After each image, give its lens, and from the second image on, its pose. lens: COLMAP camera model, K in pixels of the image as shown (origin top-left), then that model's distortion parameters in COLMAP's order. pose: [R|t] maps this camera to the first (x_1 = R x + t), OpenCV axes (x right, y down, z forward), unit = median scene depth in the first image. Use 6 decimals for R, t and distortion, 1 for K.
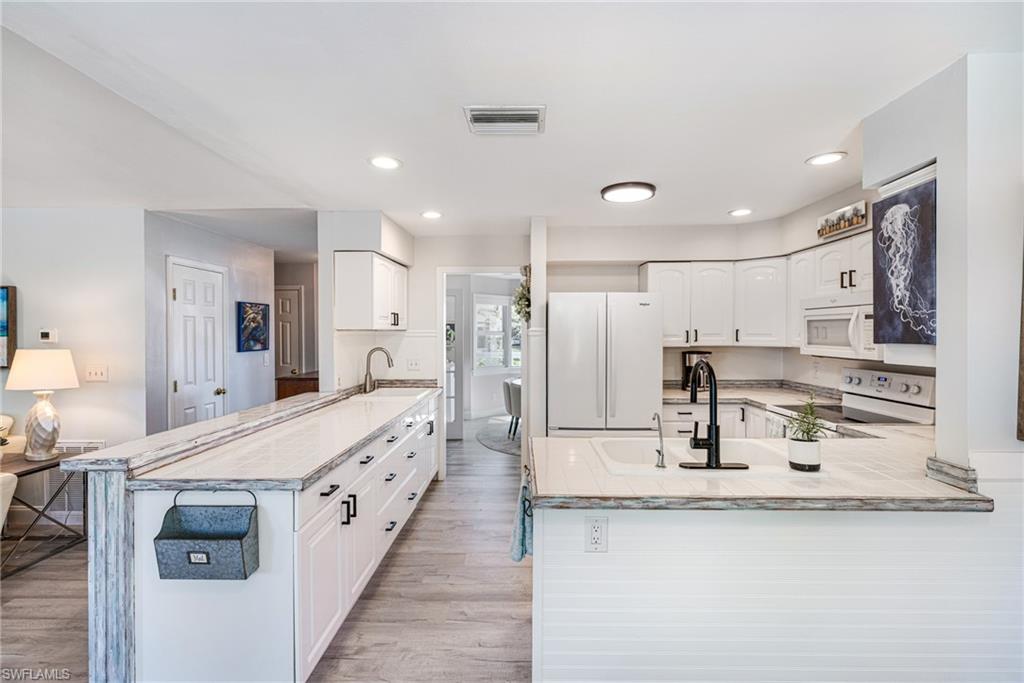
lens RADIAL K [[454.8, 0, 513.9], [0, 454.8, 334.9], [0, 0, 1]] dist [0.000203, 0.000046]
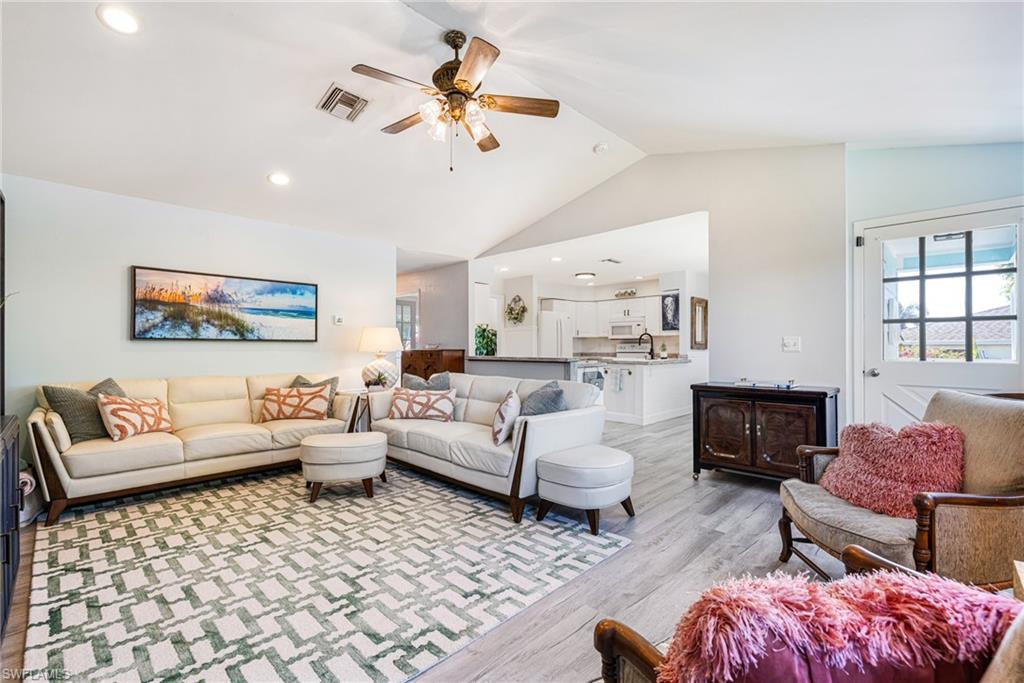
lens RADIAL K [[450.8, 0, 512.0], [0, 450.8, 341.5], [0, 0, 1]] dist [0.000809, 0.000099]
pose [[0.684078, 0.008650, 0.729358, -3.176285], [0.003994, 0.999870, -0.015605, 0.181001], [-0.729398, 0.013588, 0.683955, -0.786266]]
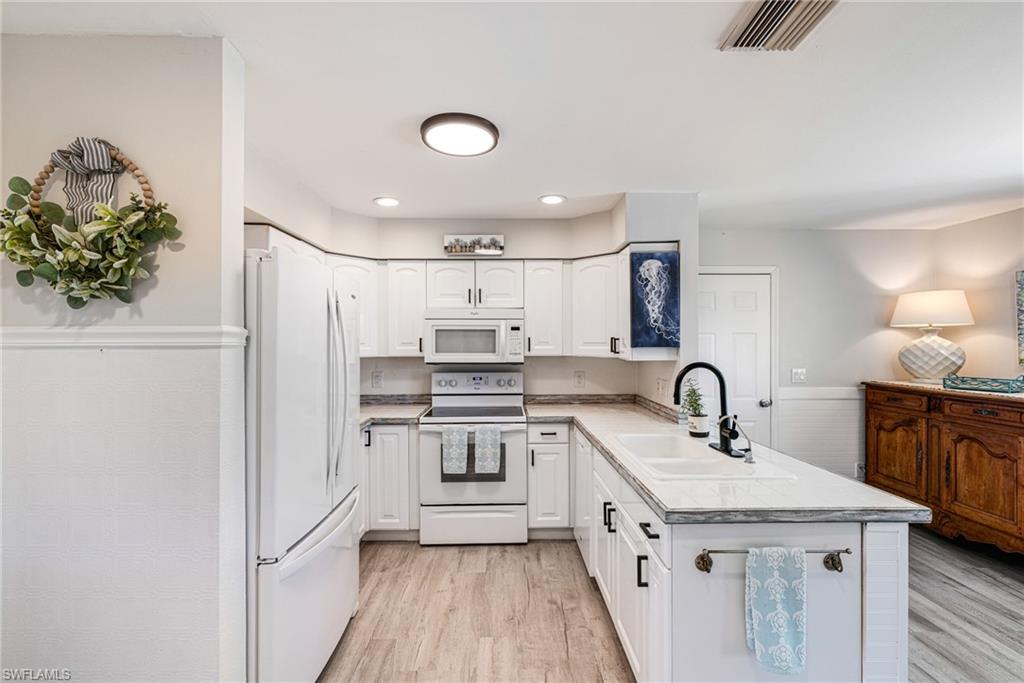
lens RADIAL K [[446.5, 0, 512.0], [0, 446.5, 341.5], [0, 0, 1]] dist [-0.000501, 0.000036]
pose [[-0.041248, 0.005891, 0.999132, -0.682588], [0.007683, 0.999955, -0.005579, 0.004349], [-0.999119, 0.007446, -0.041292, 1.541869]]
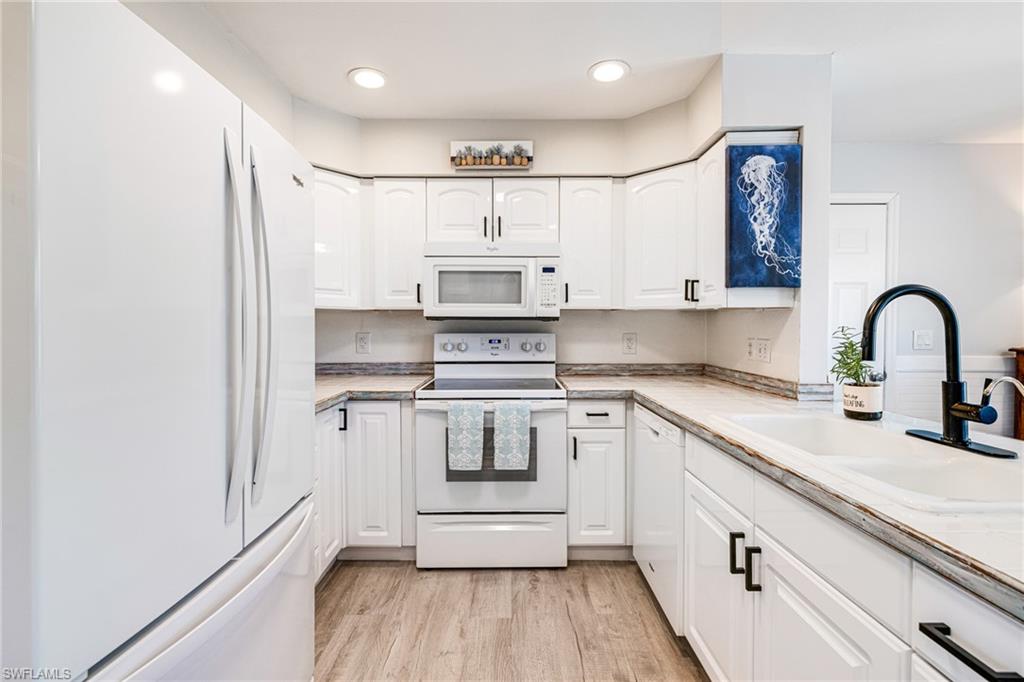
lens RADIAL K [[448.8, 0, 512.2], [0, 448.8, 333.8], [0, 0, 1]] dist [-0.001722, -0.000160]
pose [[-0.025346, -0.013902, 0.999582, -0.189917], [0.004495, 0.999892, 0.014020, 0.111419], [-0.999669, 0.004848, -0.025280, 1.594416]]
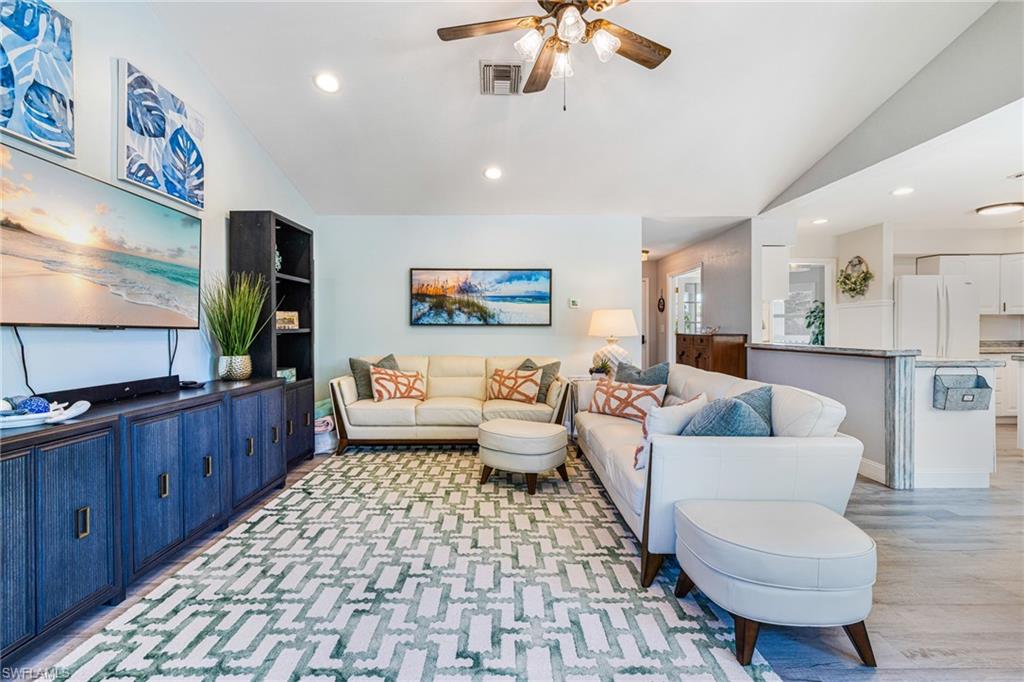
lens RADIAL K [[451.4, 0, 502.6], [0, 451.4, 328.0], [0, 0, 1]] dist [0.002904, -0.000270]
pose [[0.999774, 0.000619, 0.021272, -2.375453], [-0.000412, 0.999953, -0.009726, 0.175569], [-0.021277, 0.009715, 0.999726, -0.804910]]
